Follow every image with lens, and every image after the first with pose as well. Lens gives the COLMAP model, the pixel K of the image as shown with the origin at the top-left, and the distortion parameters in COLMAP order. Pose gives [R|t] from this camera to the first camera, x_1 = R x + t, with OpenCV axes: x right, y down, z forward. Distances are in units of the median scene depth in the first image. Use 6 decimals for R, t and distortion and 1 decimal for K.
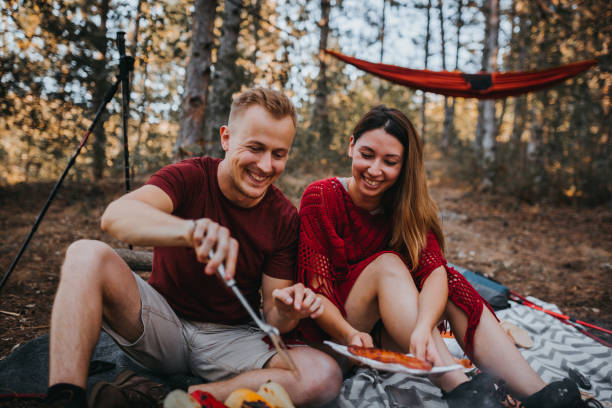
lens RADIAL K [[585.3, 0, 306.0], [0, 585.3, 204.0], [0, 0, 1]] dist [-0.054536, 0.087322]
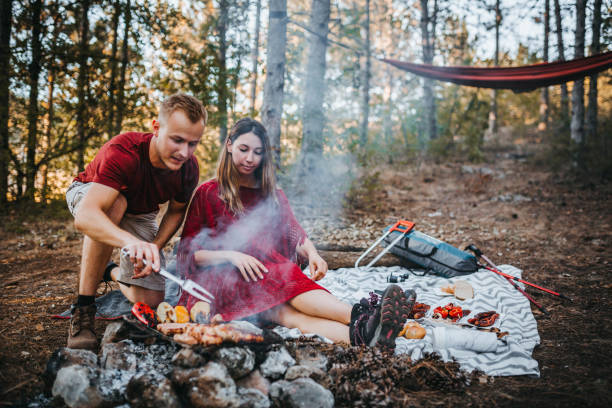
lens RADIAL K [[585.3, 0, 306.0], [0, 585.3, 204.0], [0, 0, 1]] dist [-0.054536, 0.087322]
pose [[0.968002, -0.042756, -0.247273, 0.121468], [0.046441, 0.998880, 0.009084, 0.002390], [0.246607, -0.020277, 0.968903, -0.109642]]
